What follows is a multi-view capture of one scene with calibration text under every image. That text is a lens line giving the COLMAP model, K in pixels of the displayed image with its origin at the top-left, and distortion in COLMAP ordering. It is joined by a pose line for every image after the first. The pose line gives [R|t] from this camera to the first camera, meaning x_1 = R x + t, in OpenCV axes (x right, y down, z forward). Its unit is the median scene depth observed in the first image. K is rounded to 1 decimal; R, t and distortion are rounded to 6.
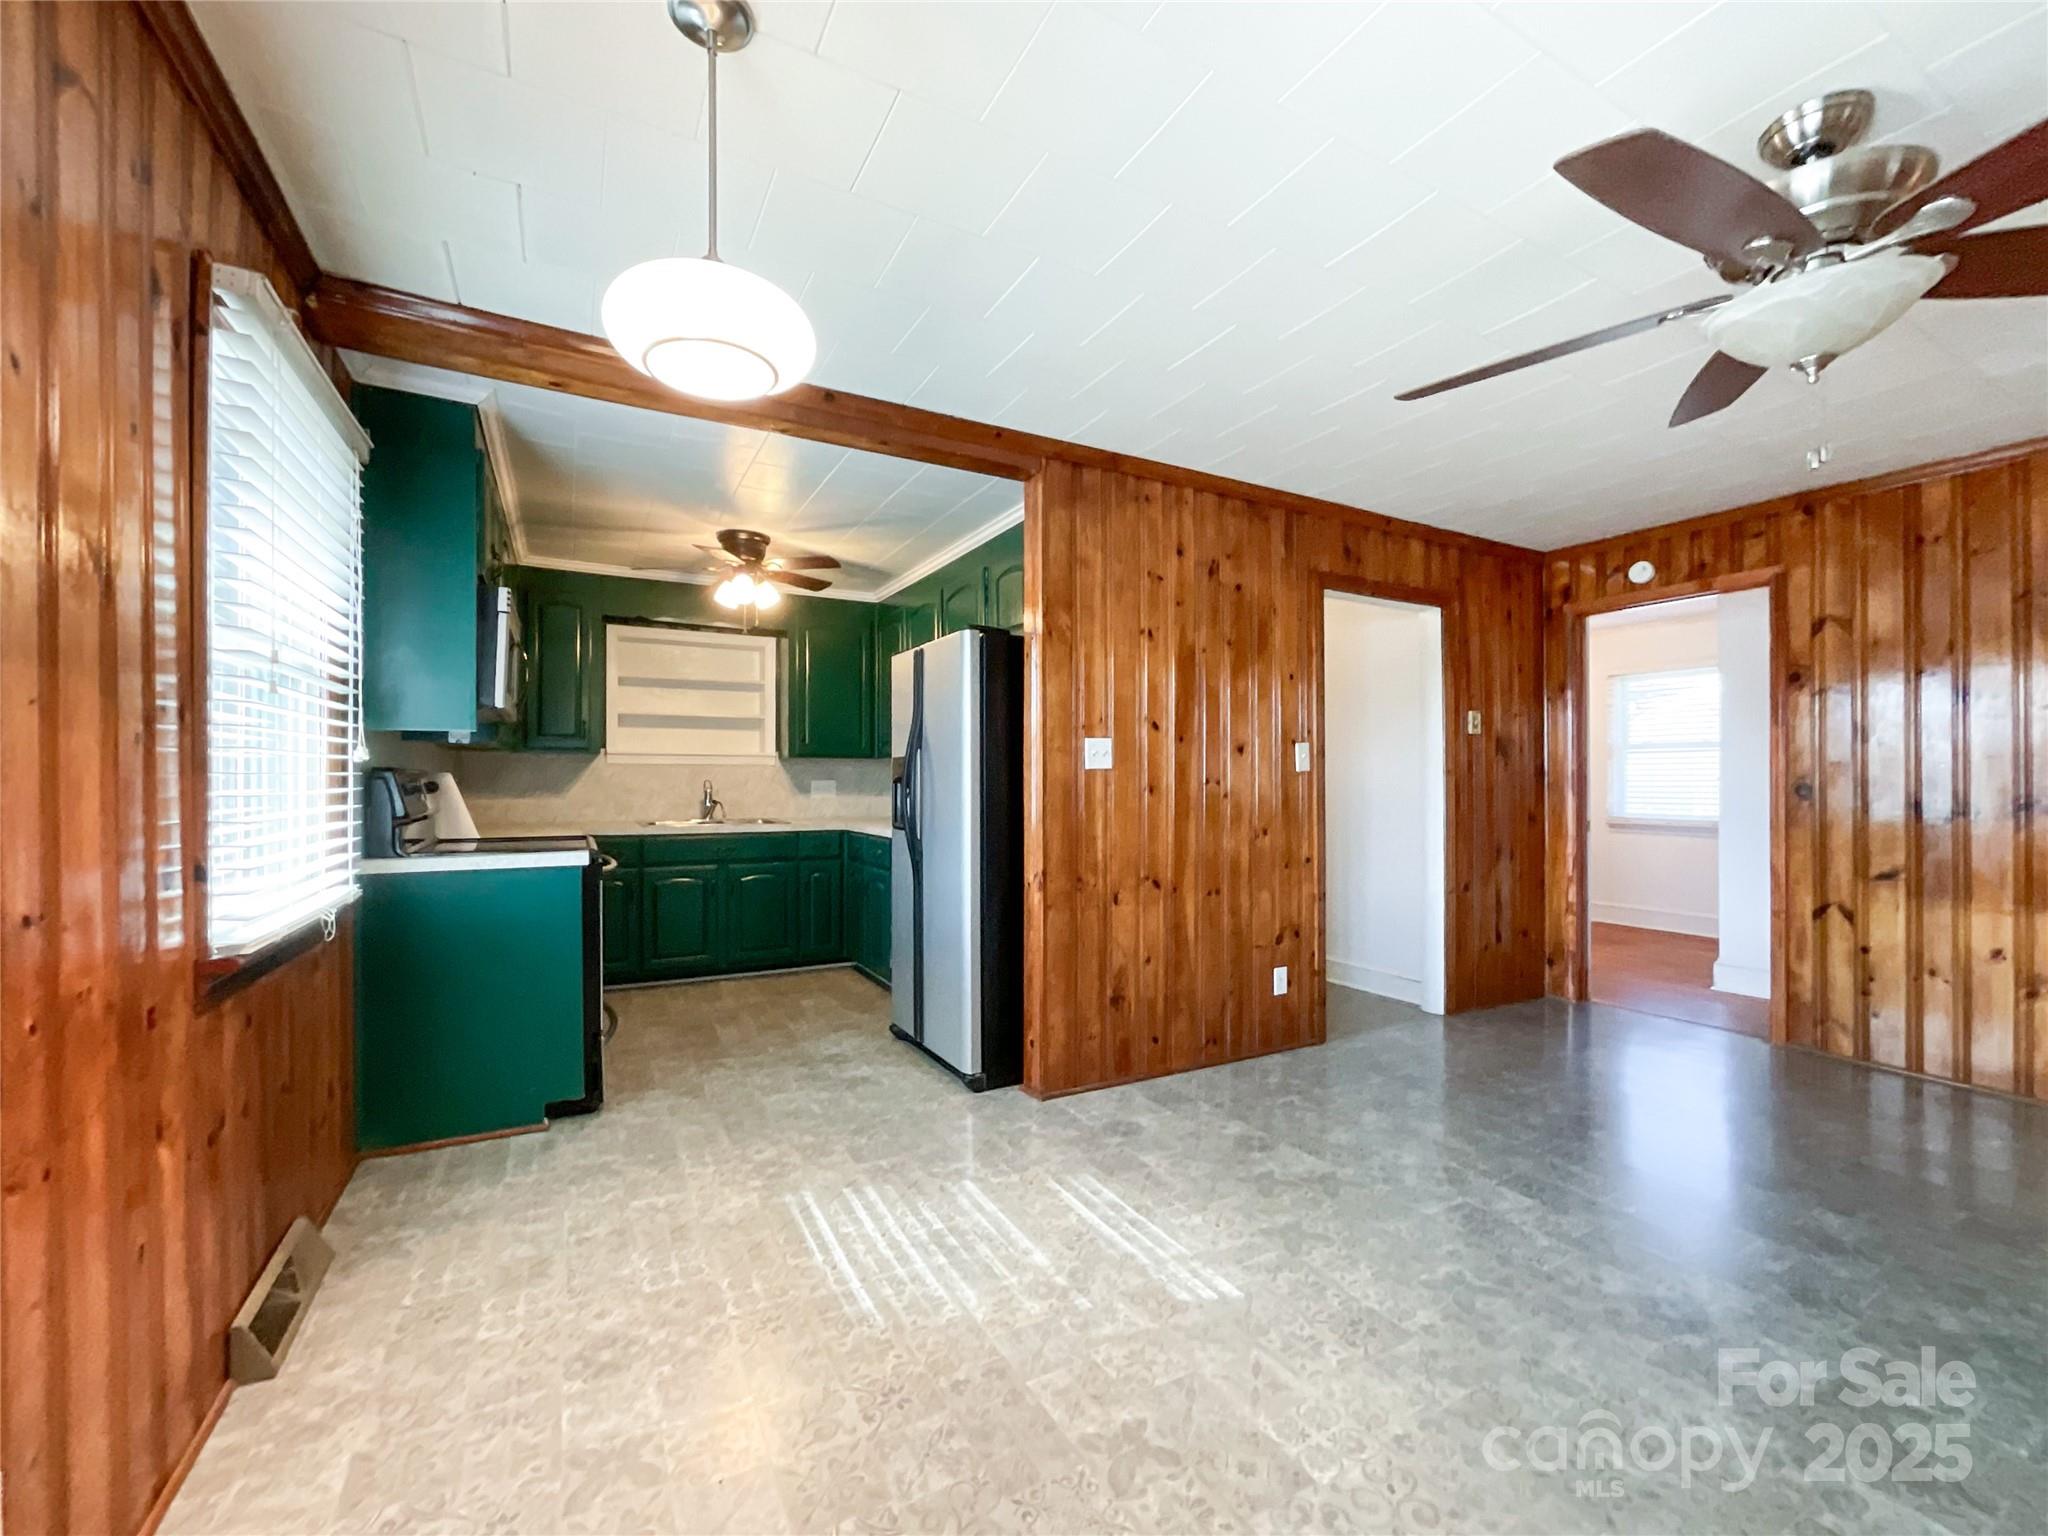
lens RADIAL K [[863.6, 0, 1027.1], [0, 863.6, 779.0], [0, 0, 1]] dist [-0.015948, 0.000198]
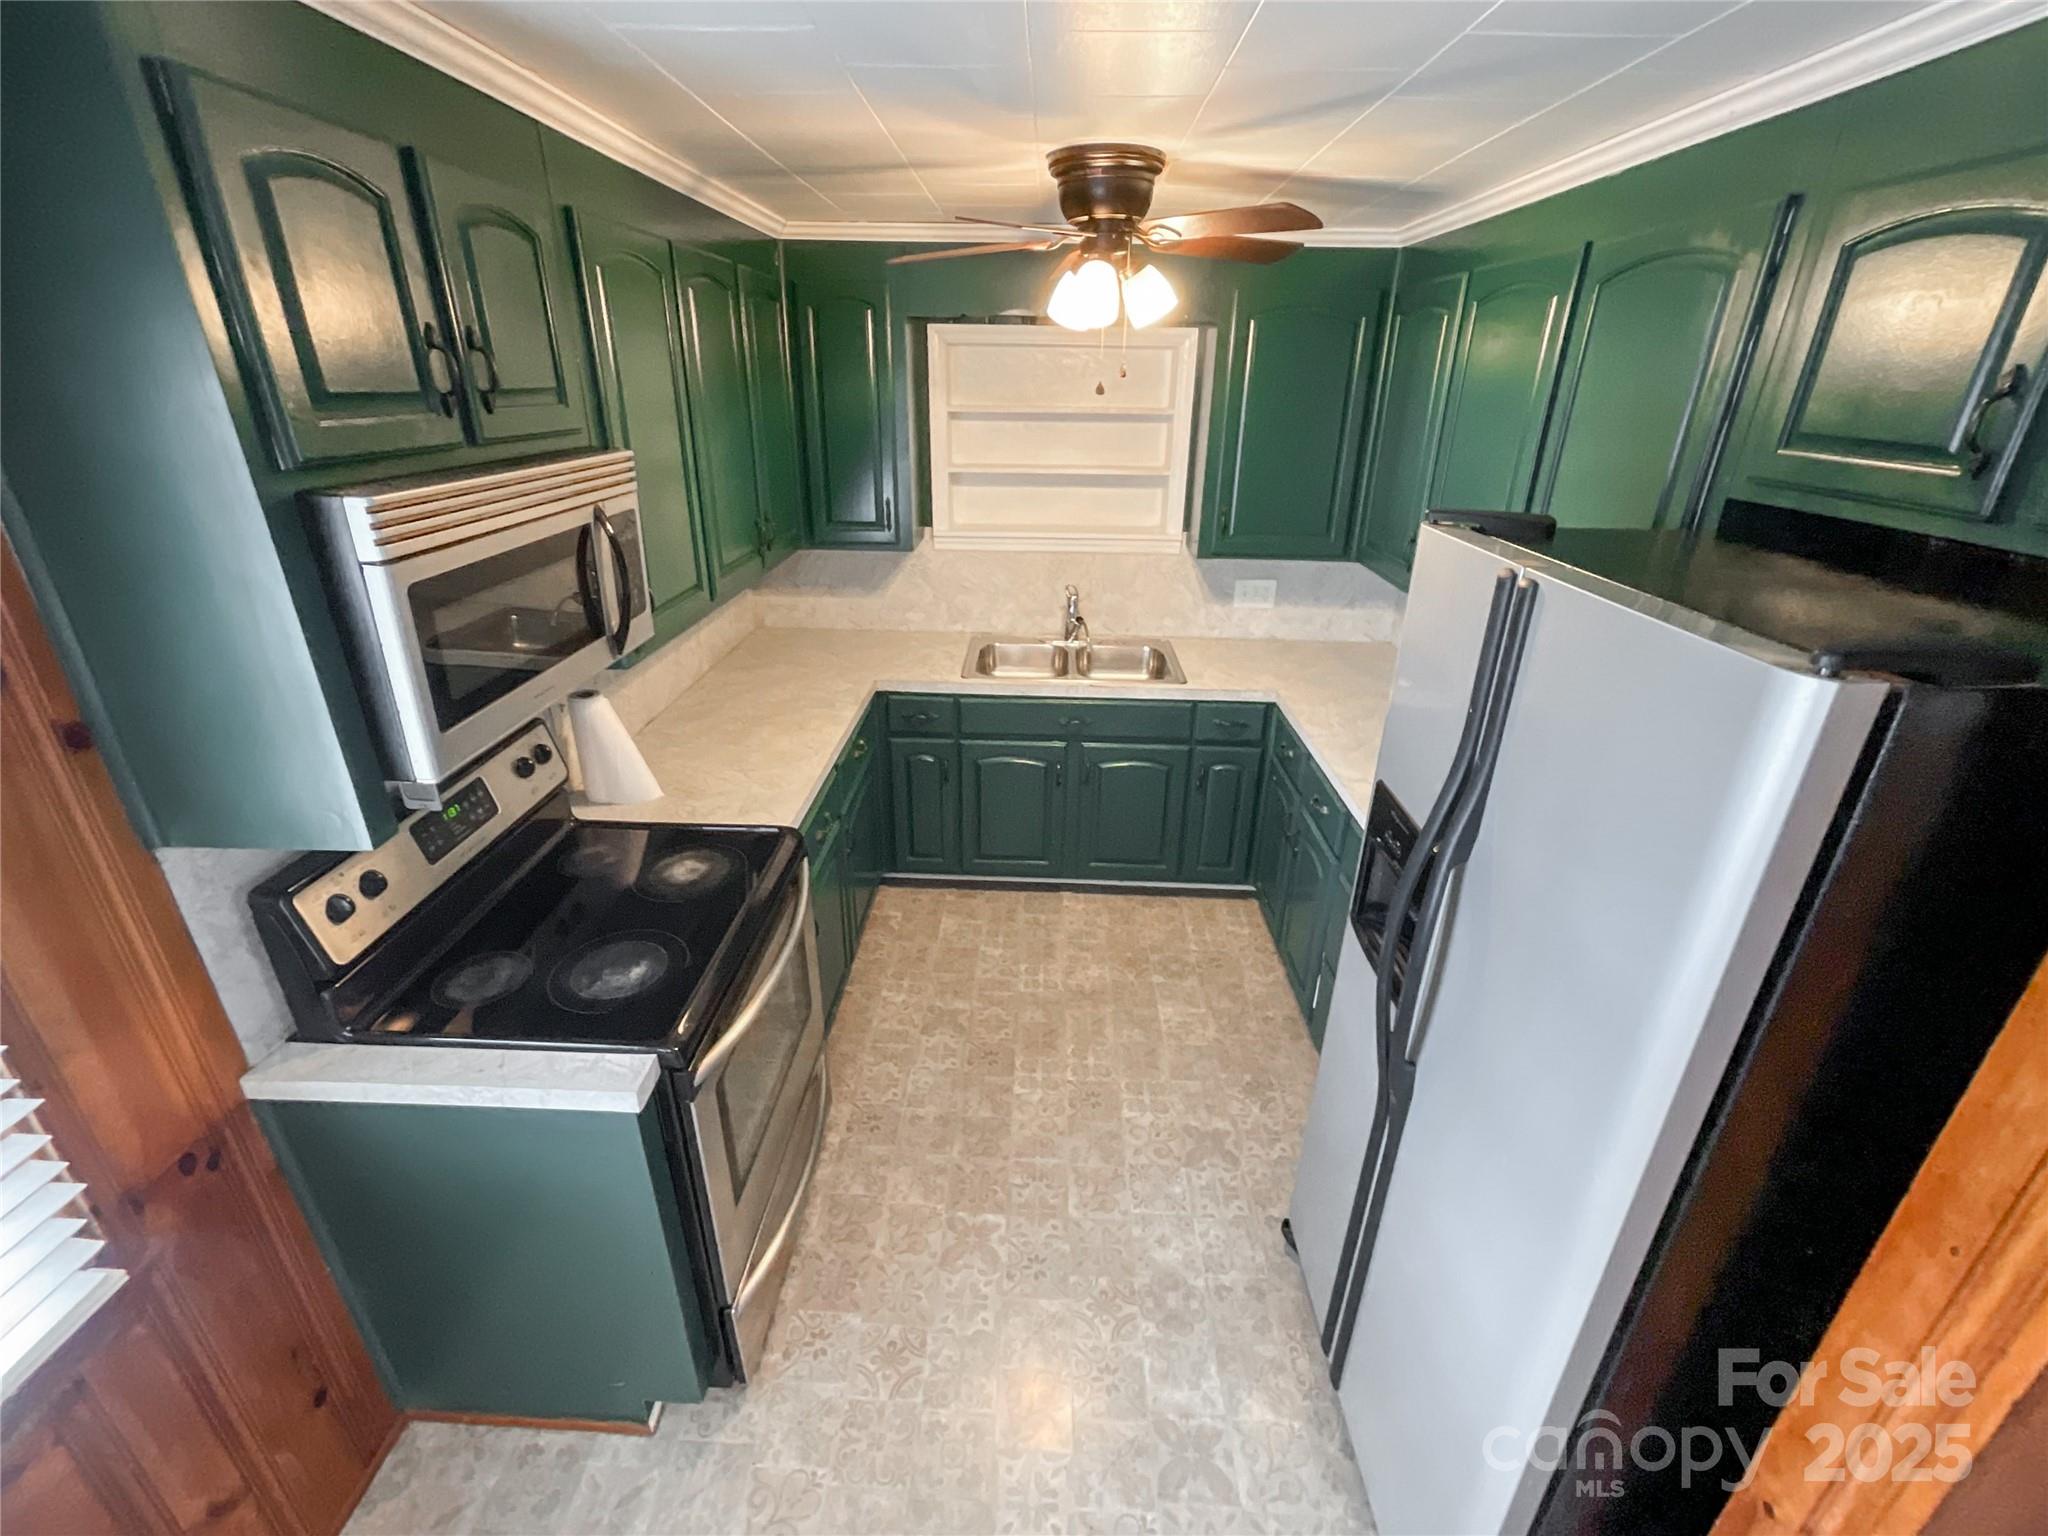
lens RADIAL K [[879.8, 0, 1018.8], [0, 879.8, 732.0], [0, 0, 1]] dist [-0.000442, 0.000004]
pose [[0.864252, 0.201420, -0.460975, -0.121097], [-0.009044, 0.922418, 0.386087, -0.225825], [0.502978, -0.329508, 0.799023, 0.633558]]
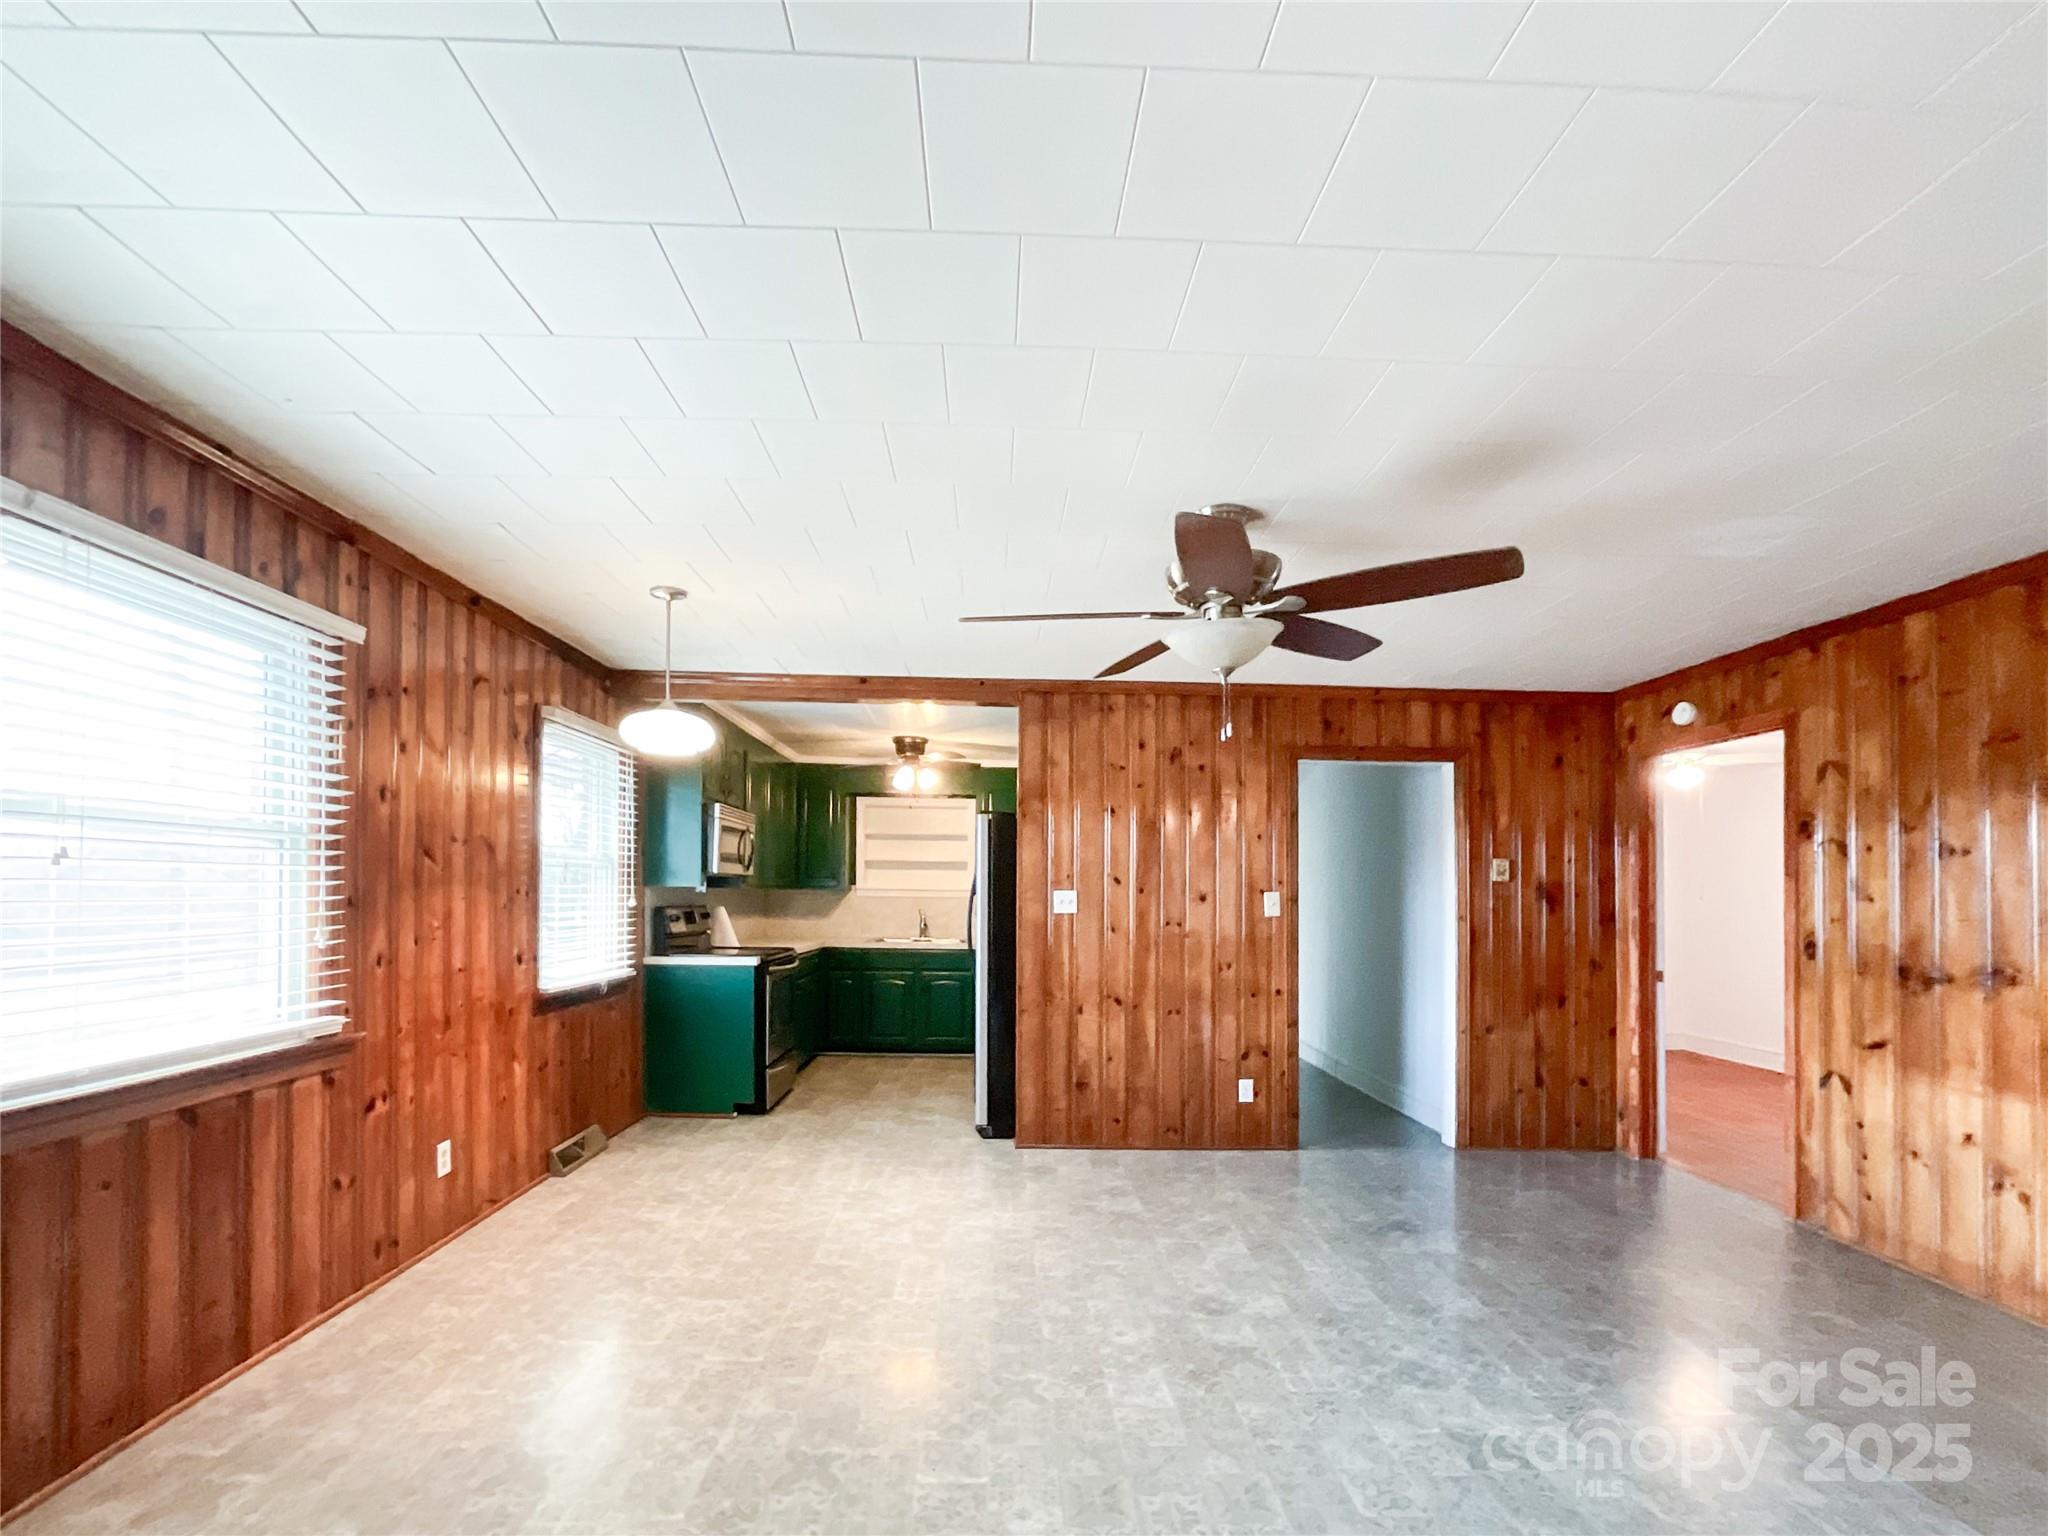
lens RADIAL K [[895.7, 0, 1001.0], [0, 895.7, 884.9], [0, 0, 1]] dist [-0.020084, 0.000239]
pose [[0.883966, 0.005573, -0.467517, 0.595591], [-0.010523, 0.999913, -0.007977, -0.040188], [0.467432, 0.011971, 0.883948, -0.270443]]
